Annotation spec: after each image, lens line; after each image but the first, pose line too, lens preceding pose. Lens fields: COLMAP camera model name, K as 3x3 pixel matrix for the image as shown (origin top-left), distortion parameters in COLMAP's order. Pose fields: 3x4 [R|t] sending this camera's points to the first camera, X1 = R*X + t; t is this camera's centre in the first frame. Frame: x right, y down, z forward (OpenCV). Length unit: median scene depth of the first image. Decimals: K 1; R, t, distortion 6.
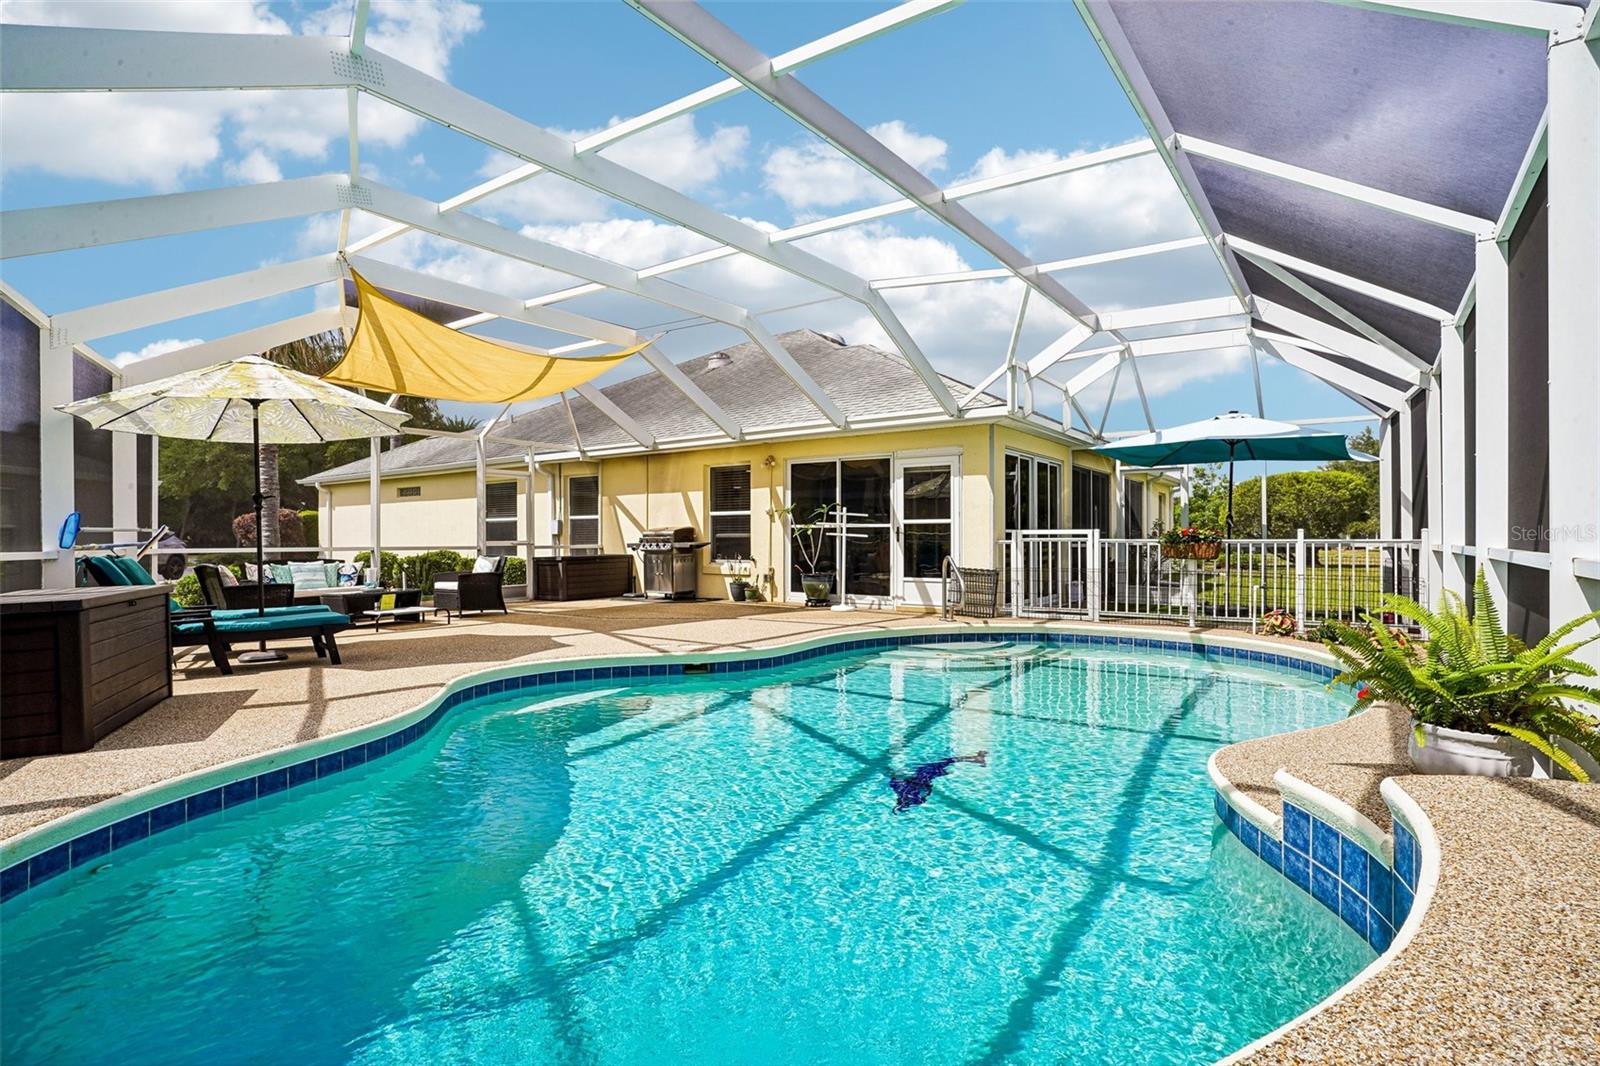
lens RADIAL K [[817.3, 0, 797.0], [0, 817.3, 535.7], [0, 0, 1]] dist [-0.037749, 0.017485]
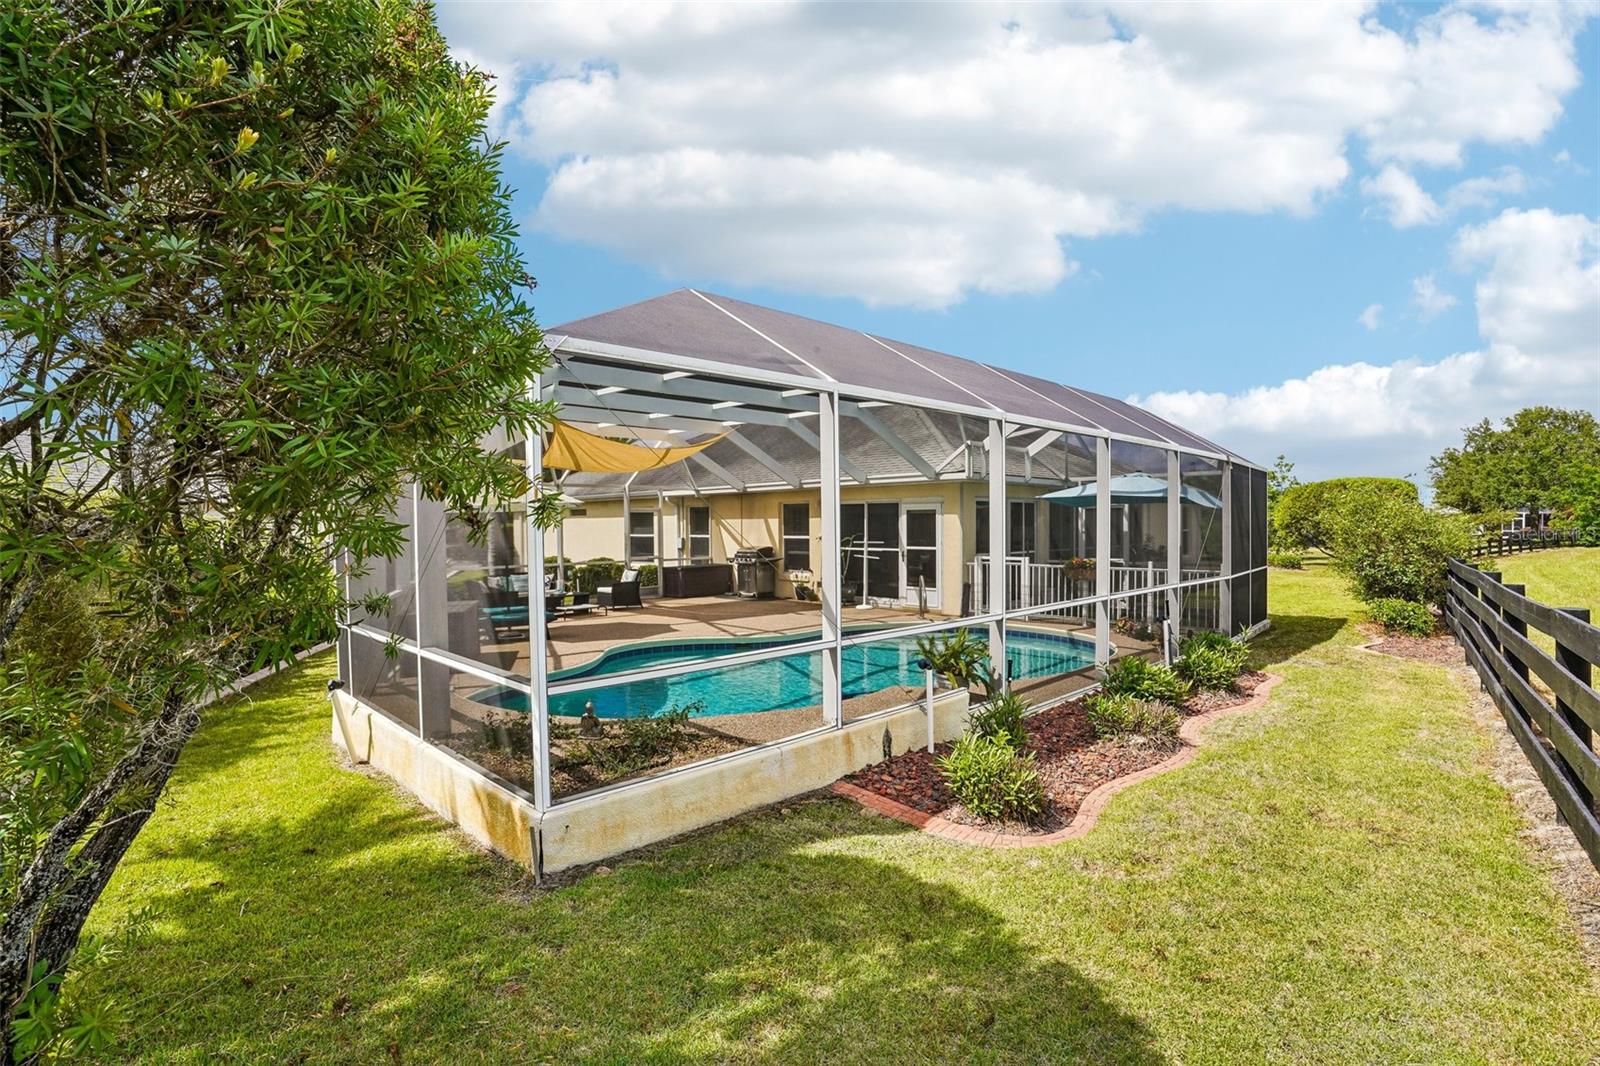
lens RADIAL K [[786.6, 0, 802.8], [0, 786.6, 535.7], [0, 0, 1]] dist [-0.044628, 0.012404]
pose [[0.986275, -0.001623, -0.165100, 0.156251], [0.004871, 0.999802, 0.019271, -0.057217], [0.165036, -0.019811, 0.986089, -0.341719]]
